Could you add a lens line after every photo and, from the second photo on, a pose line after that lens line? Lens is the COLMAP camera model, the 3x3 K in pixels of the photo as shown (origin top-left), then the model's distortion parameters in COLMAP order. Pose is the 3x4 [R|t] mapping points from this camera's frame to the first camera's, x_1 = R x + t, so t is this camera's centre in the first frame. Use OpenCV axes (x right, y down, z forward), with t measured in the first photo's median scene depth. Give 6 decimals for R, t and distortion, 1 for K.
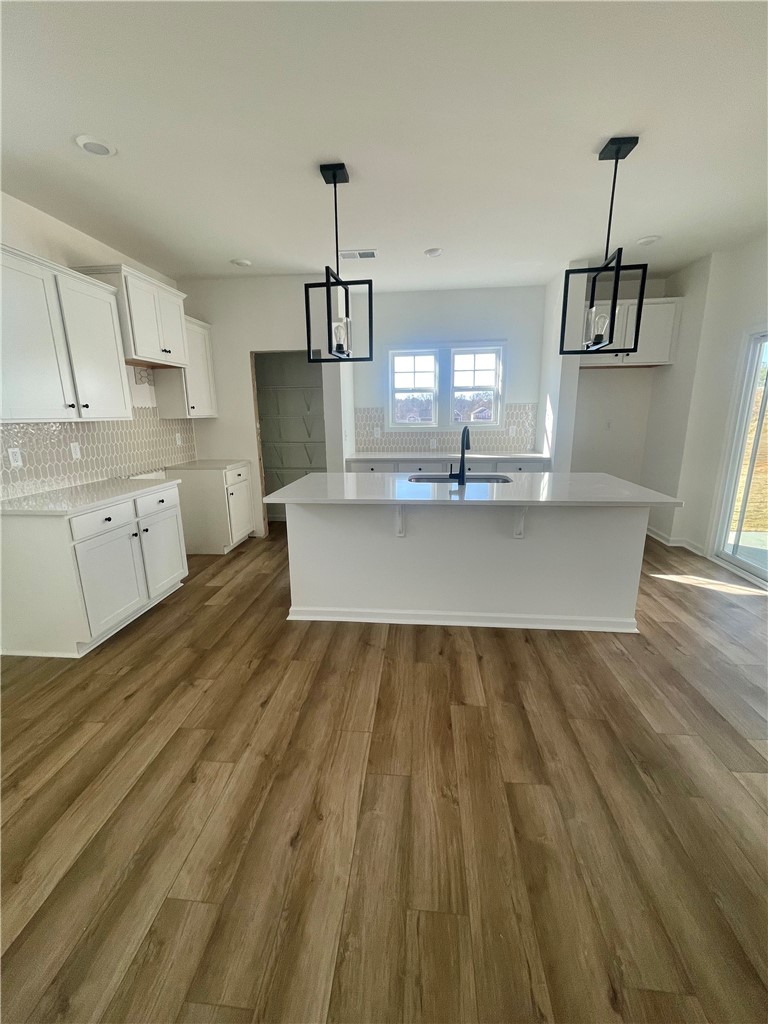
lens RADIAL K [[413.8, 0, 383.4], [0, 413.8, 507.5], [0, 0, 1]] dist [-0.000615, 0.000044]
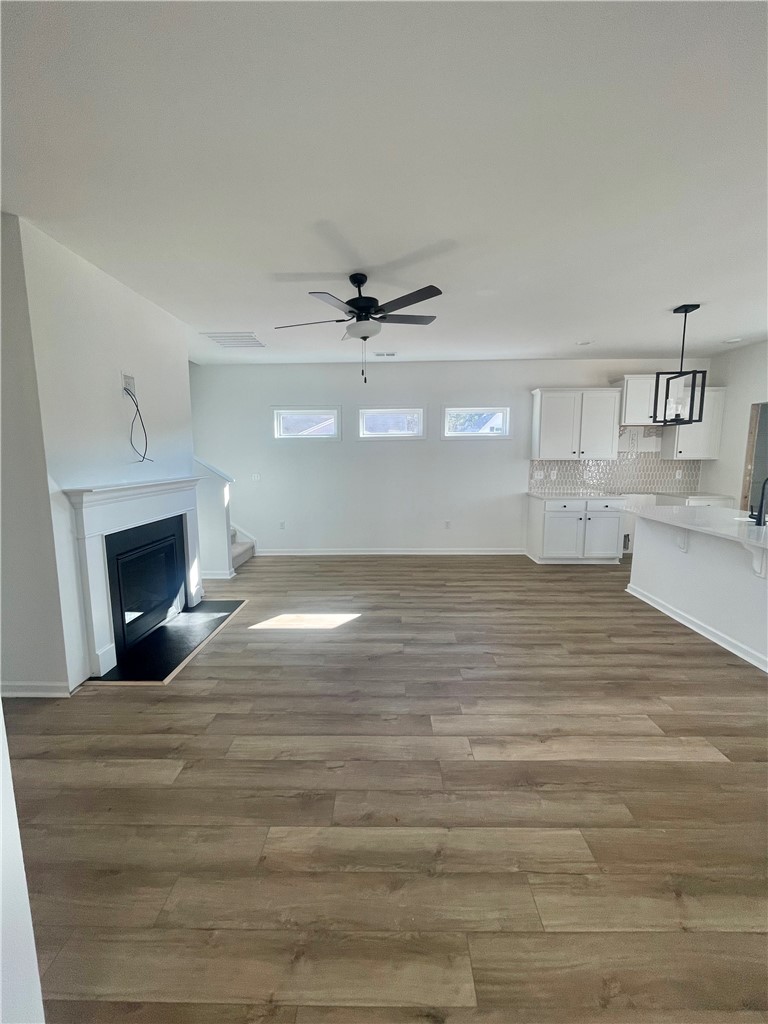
lens RADIAL K [[413.8, 0, 383.4], [0, 413.8, 507.5], [0, 0, 1]] dist [-0.000615, 0.000044]
pose [[0.077639, 0.138823, -0.987269, 1.738465], [-0.221386, 0.967936, 0.118695, -0.013908], [0.972091, 0.209352, 0.105883, -0.145519]]
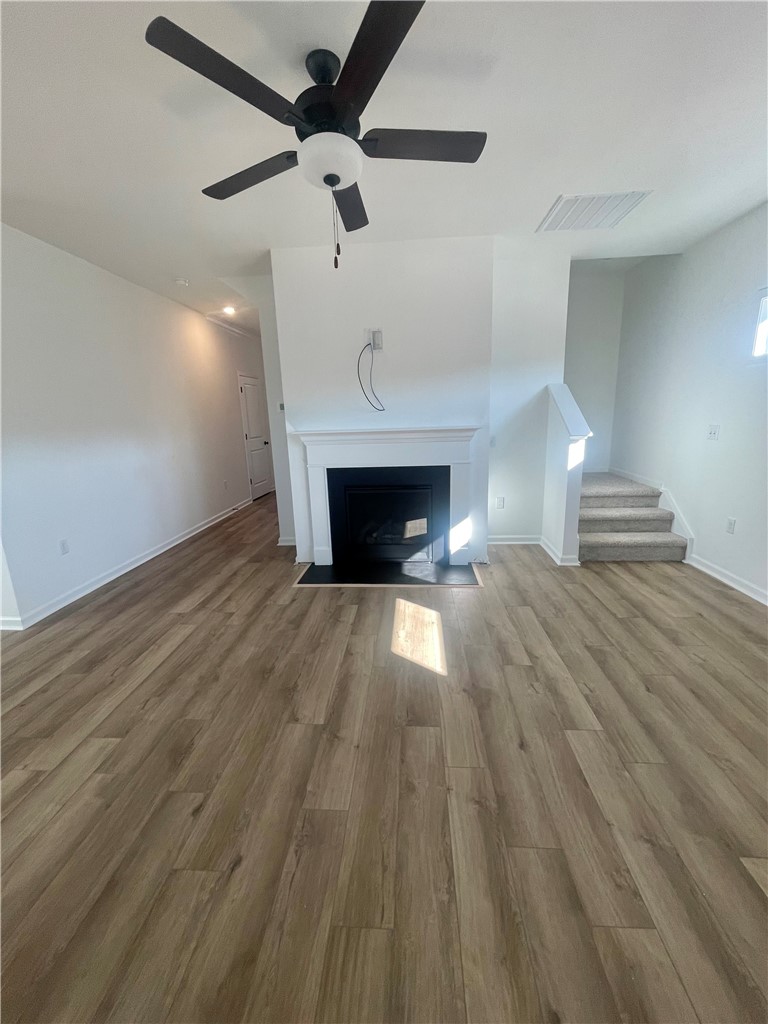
lens RADIAL K [[413.8, 0, 383.4], [0, 413.8, 507.5], [0, 0, 1]] dist [-0.000615, 0.000044]
pose [[-0.998700, 0.049392, -0.012581, 0.027411], [0.038776, 0.896470, 0.441405, -0.203992], [0.033080, 0.440344, -0.897220, 0.886060]]
